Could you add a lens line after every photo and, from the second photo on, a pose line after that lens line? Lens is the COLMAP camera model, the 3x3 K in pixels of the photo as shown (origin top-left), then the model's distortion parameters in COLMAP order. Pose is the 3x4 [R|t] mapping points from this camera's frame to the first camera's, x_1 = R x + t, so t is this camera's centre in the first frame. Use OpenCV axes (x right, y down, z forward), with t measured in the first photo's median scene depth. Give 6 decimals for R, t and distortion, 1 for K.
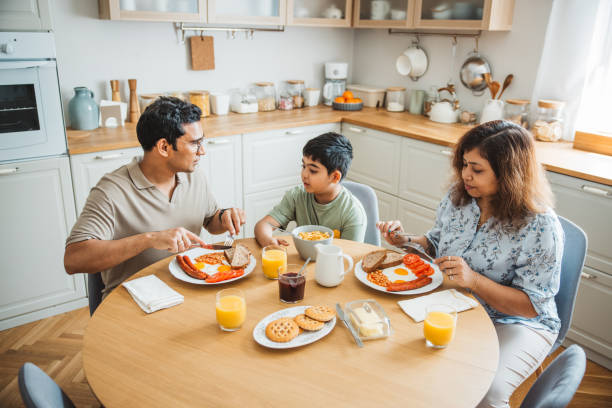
lens RADIAL K [[493.1, 0, 306.0], [0, 493.1, 204.0], [0, 0, 1]] dist [-0.087186, 0.103243]
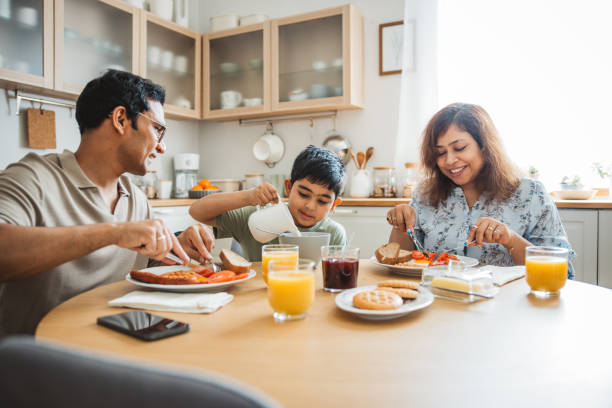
lens RADIAL K [[490.9, 0, 300.0], [0, 490.9, 200.1], [0, 0, 1]] dist [-0.053693, 0.061065]
pose [[0.916653, -0.033163, 0.398305, -0.141882], [0.151493, 0.951021, -0.269461, 0.102688], [-0.369861, 0.307342, 0.876780, 0.139066]]
